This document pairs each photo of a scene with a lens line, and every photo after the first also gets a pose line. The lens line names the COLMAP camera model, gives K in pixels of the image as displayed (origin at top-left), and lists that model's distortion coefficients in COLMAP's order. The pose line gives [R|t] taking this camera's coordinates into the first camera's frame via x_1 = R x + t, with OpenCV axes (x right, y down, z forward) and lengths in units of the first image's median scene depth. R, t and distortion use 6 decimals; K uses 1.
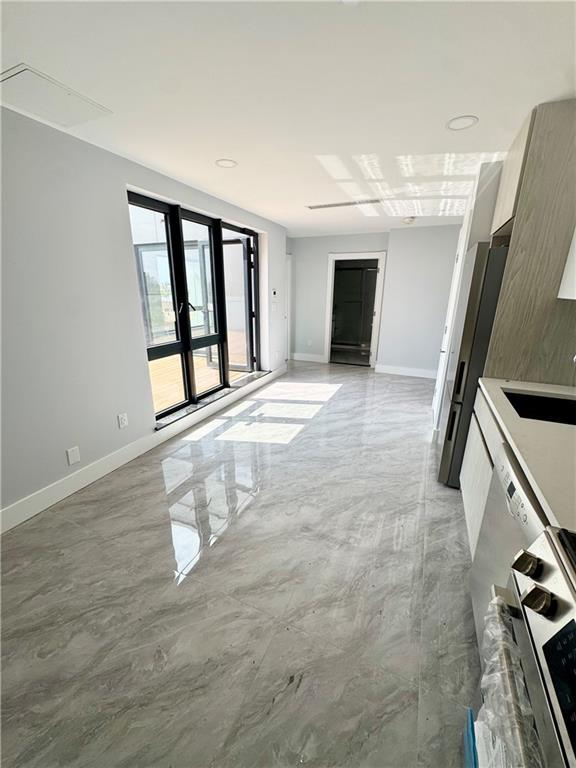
lens RADIAL K [[310.4, 0, 291.9], [0, 310.4, 382.2], [0, 0, 1]] dist [-0.002793, 0.000044]
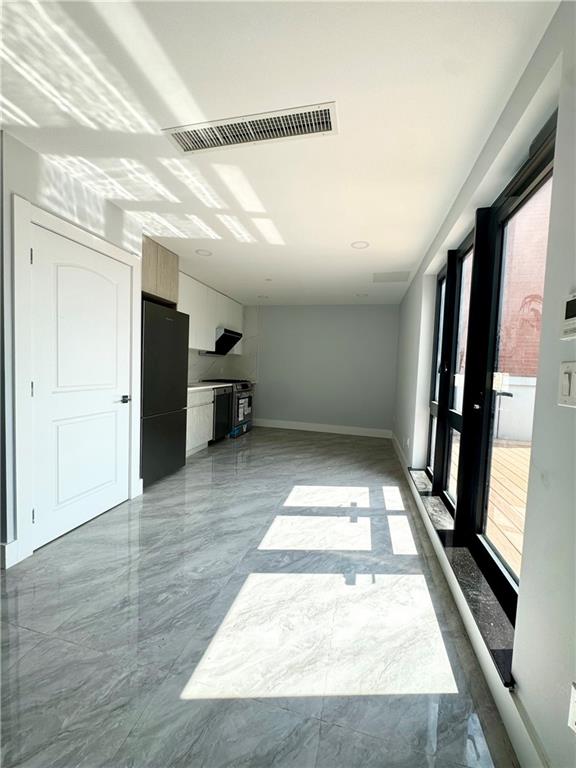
lens RADIAL K [[310.4, 0, 291.5], [0, 310.4, 385.7], [0, 0, 1]] dist [-0.002793, 0.000044]
pose [[-0.982889, -0.035617, -0.180720, 0.226712], [-0.096975, 0.934205, 0.343303, -0.529339], [0.156602, 0.354954, -0.921674, 2.073400]]
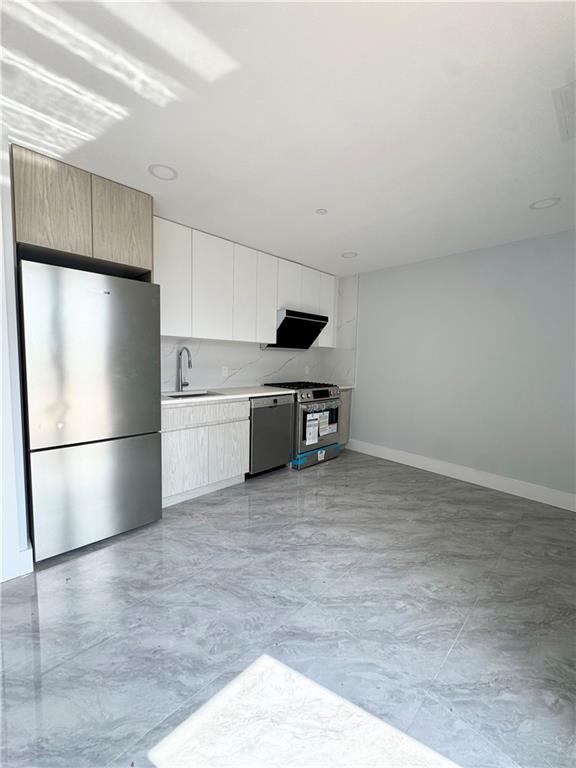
lens RADIAL K [[310.4, 0, 288.2], [0, 310.4, 384.1], [0, 0, 1]] dist [-0.002793, 0.000044]
pose [[-0.926963, -0.060812, 0.370190, -0.201796], [0.080625, 0.931424, 0.354893, -0.339008], [-0.366386, 0.358820, -0.858493, 1.377897]]
